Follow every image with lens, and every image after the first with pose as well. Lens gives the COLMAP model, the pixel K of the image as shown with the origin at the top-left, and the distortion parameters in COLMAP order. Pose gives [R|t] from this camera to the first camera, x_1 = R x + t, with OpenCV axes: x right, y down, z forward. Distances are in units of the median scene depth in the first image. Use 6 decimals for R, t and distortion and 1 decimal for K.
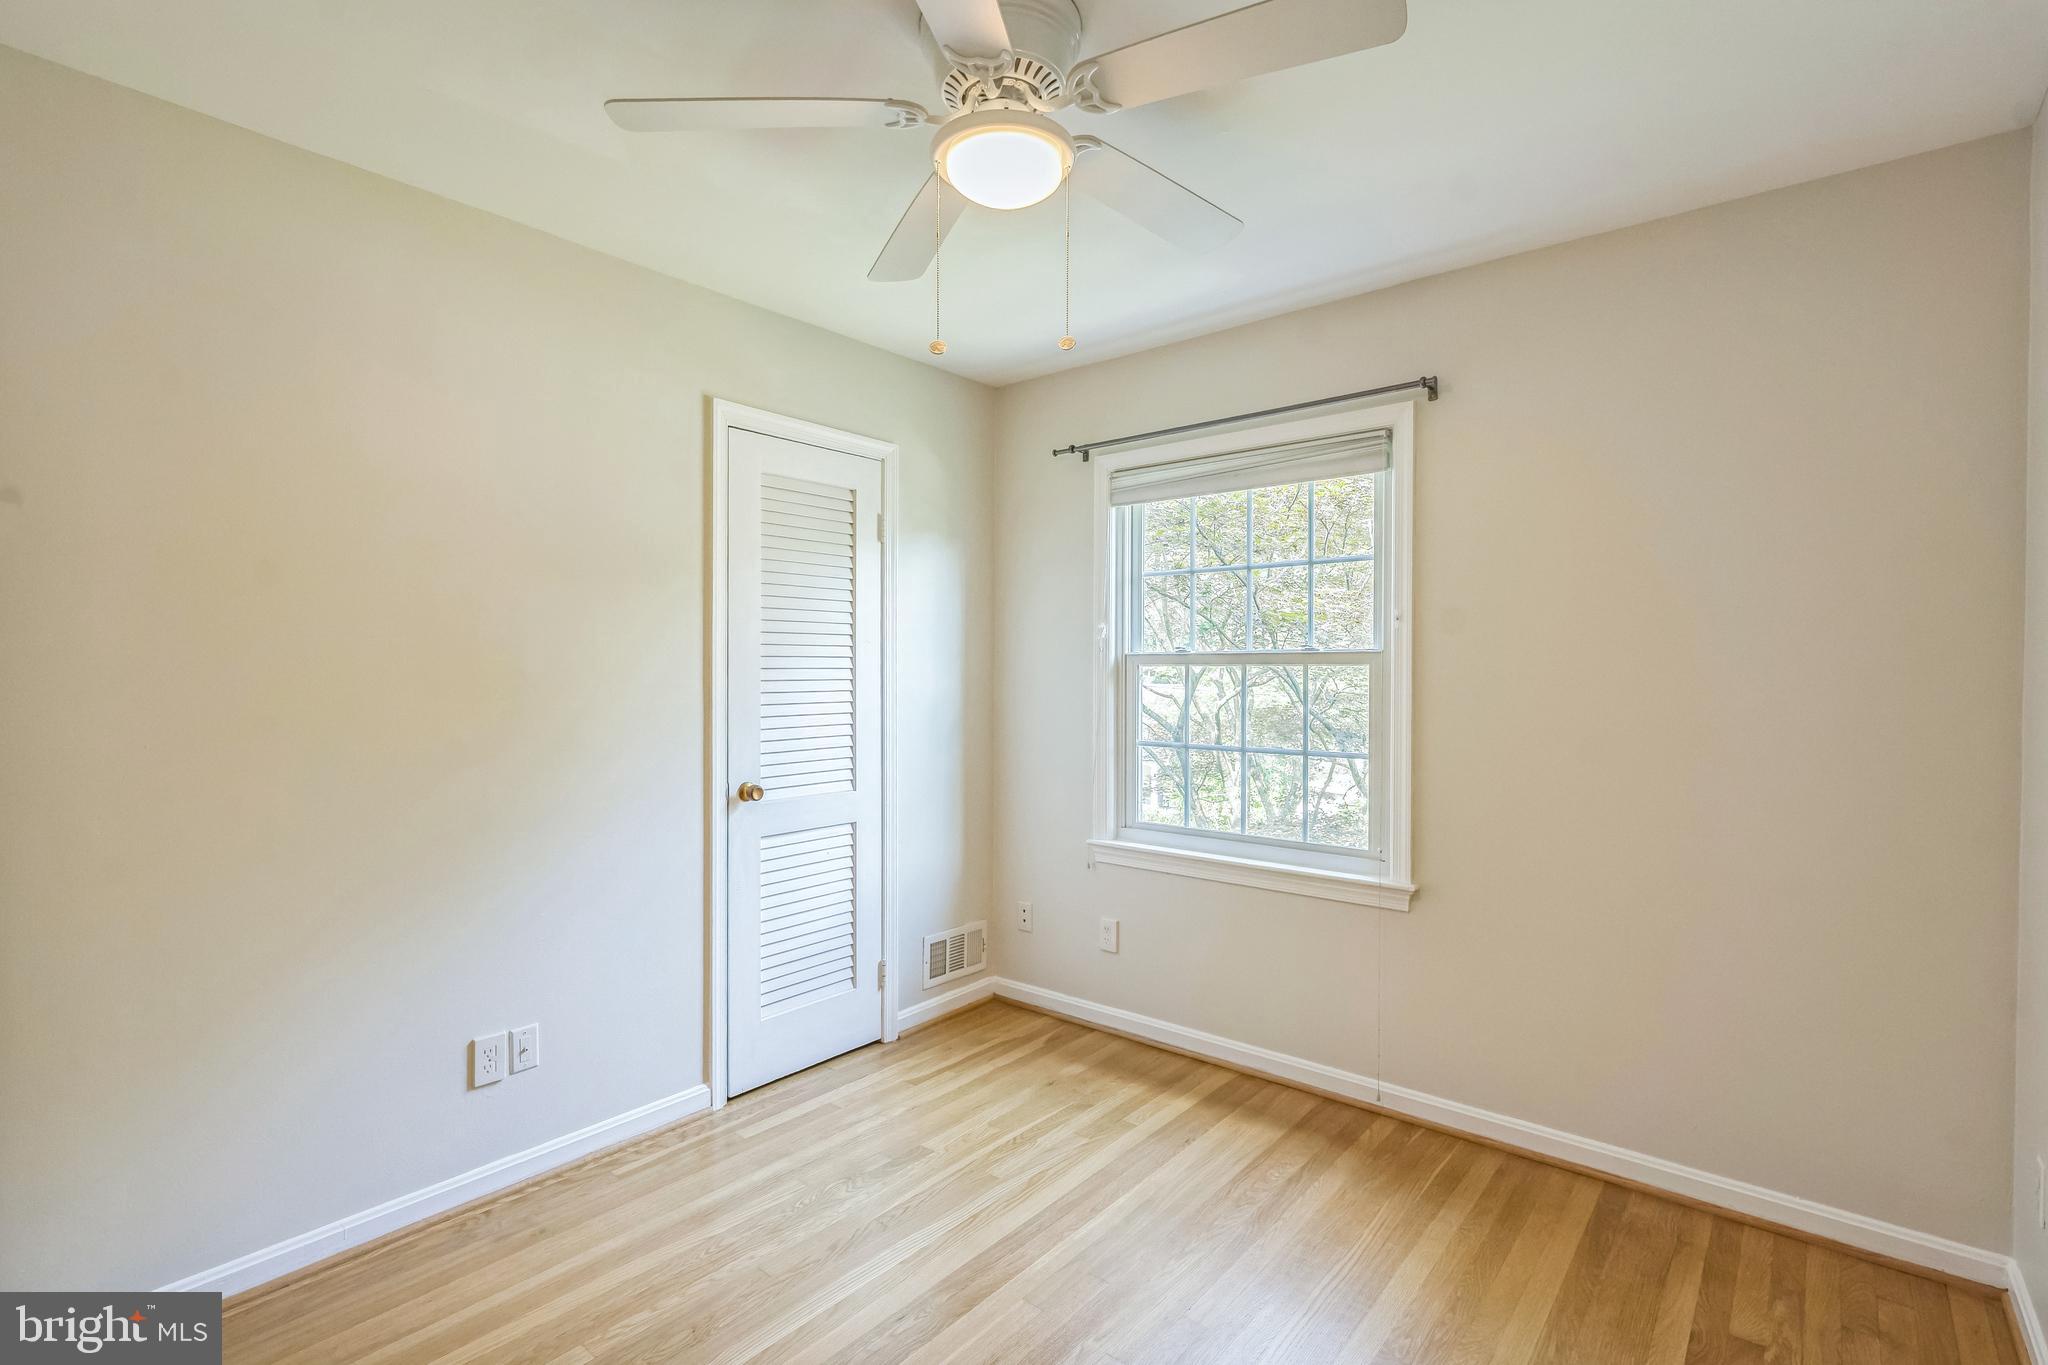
lens RADIAL K [[941.9, 0, 982.6], [0, 941.9, 681.2], [0, 0, 1]] dist [-0.000045, 0.000971]
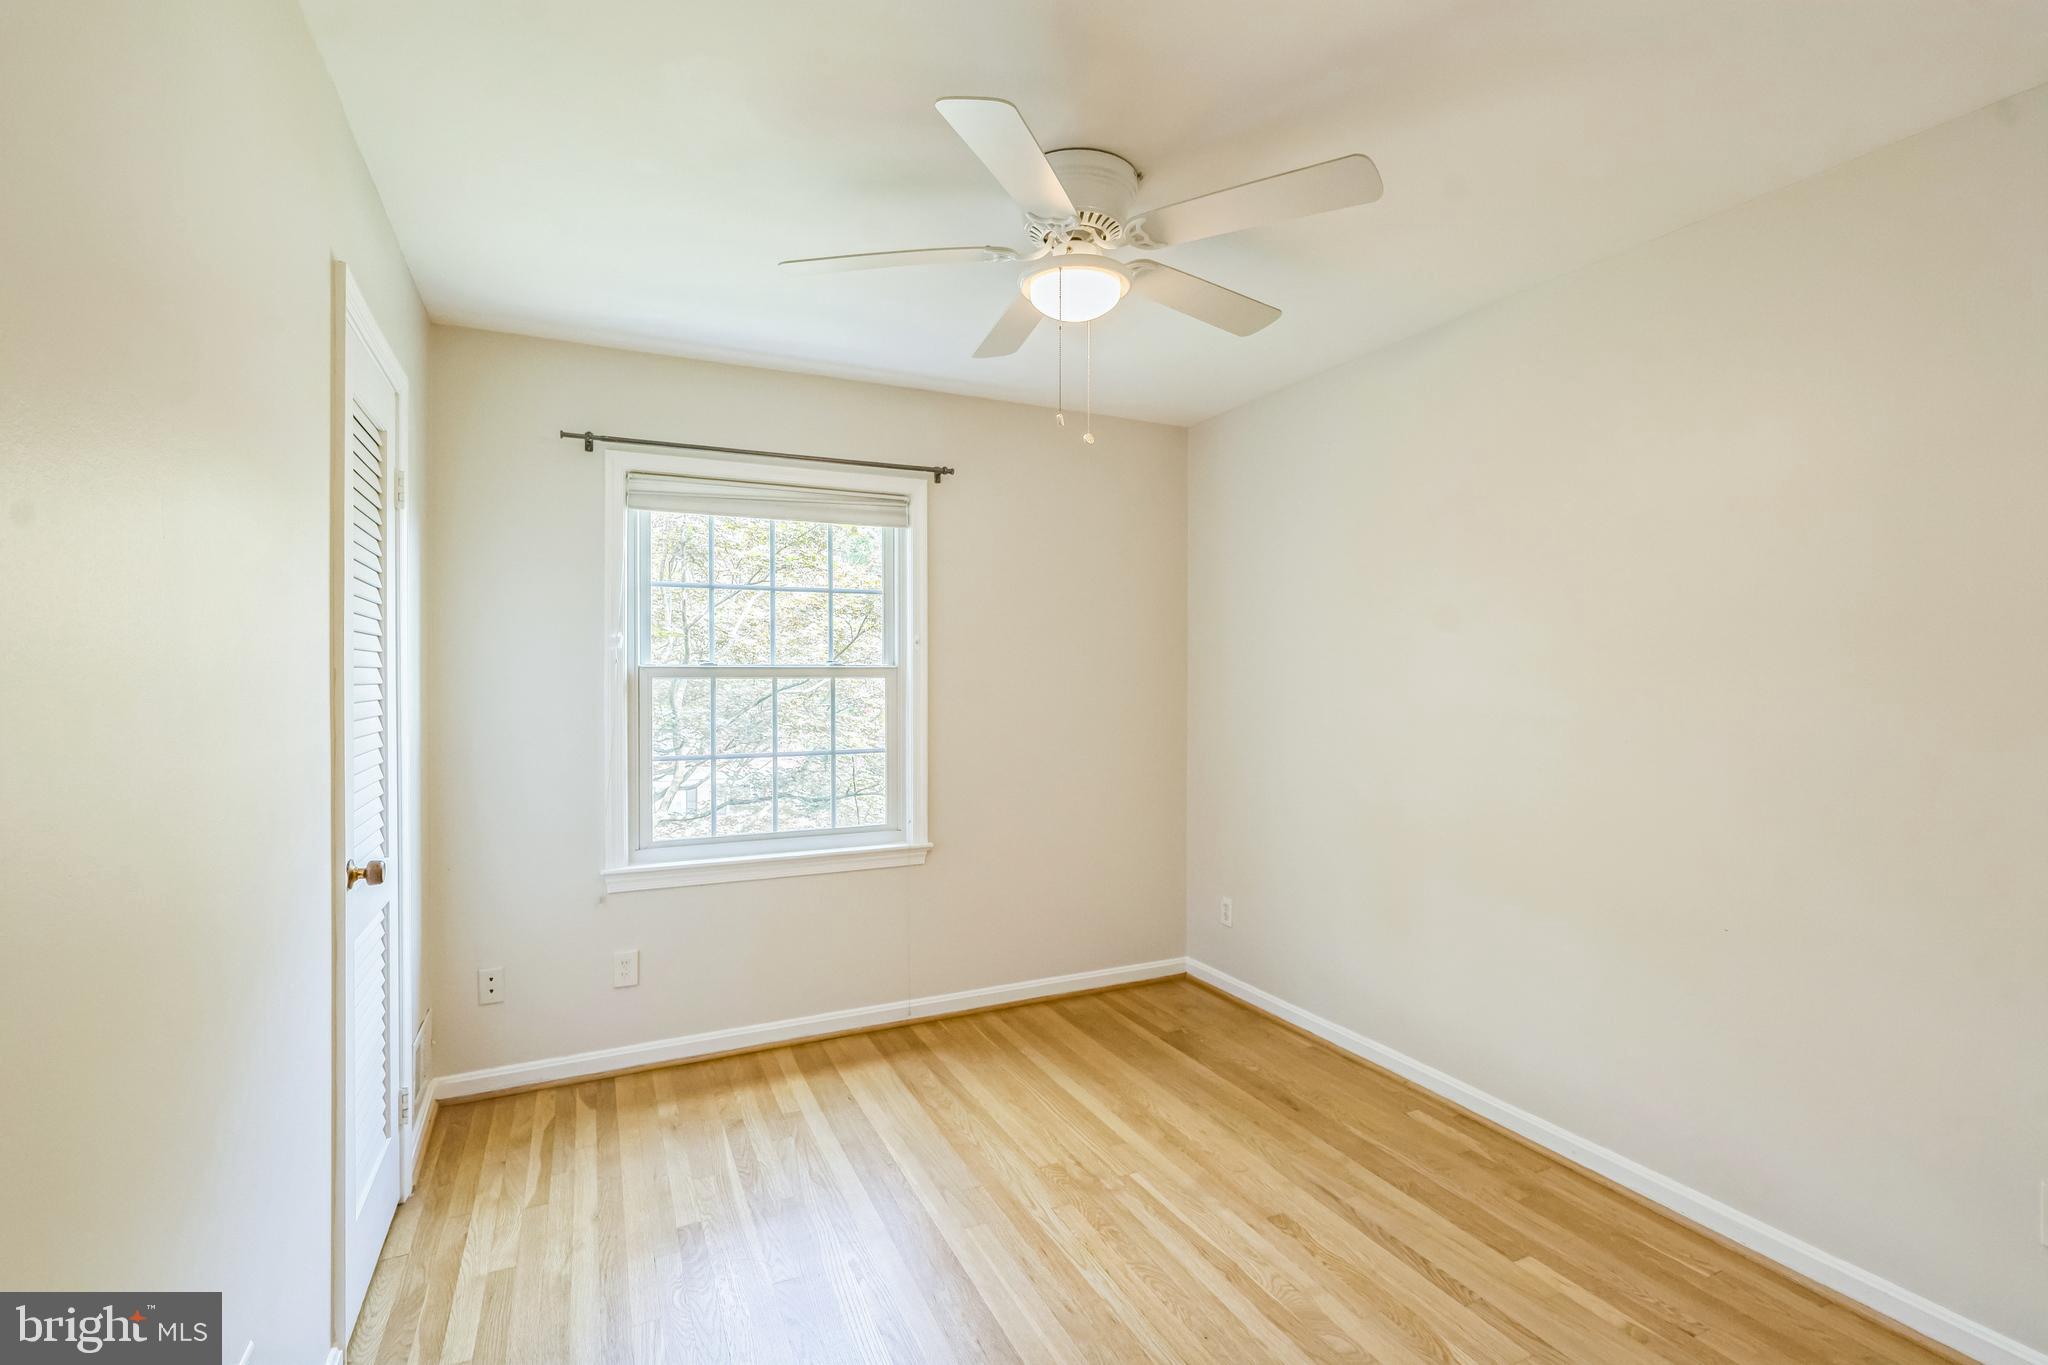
lens RADIAL K [[941.9, 0, 1029.3], [0, 941.9, 680.6], [0, 0, 1]] dist [-0.000045, 0.000971]
pose [[0.401770, -0.001603, 0.915739, -0.638338], [0.017188, 0.999836, -0.005791, -0.002166], [-0.915579, 0.018066, 0.401732, 0.297516]]
